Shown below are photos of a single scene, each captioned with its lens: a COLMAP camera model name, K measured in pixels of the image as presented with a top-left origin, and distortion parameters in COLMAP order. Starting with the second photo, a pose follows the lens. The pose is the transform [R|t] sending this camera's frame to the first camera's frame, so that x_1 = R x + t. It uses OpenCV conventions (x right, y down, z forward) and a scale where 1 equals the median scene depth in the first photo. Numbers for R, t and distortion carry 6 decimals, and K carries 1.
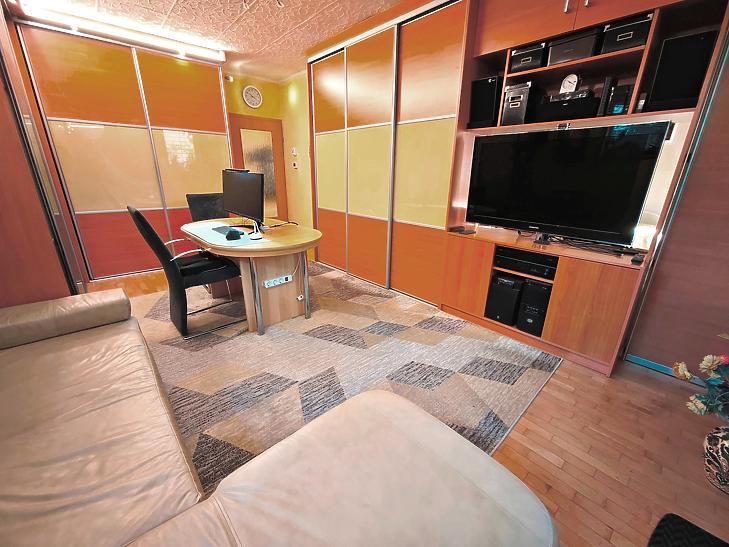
lens RADIAL K [[300.8, 0, 364.5], [0, 300.8, 273.5], [0, 0, 1]] dist [0.000952, 0.000032]
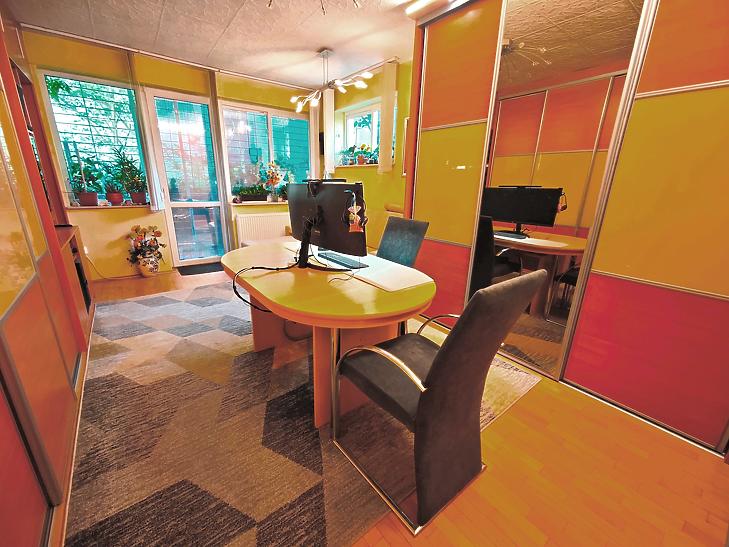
lens RADIAL K [[300.8, 0, 364.5], [0, 300.8, 273.5], [0, 0, 1]] dist [0.000952, 0.000032]
pose [[-0.996312, -0.059517, 0.061810, -0.571001], [-0.012740, 0.814961, 0.579376, -0.562892], [-0.084855, 0.576451, -0.812714, 1.673998]]
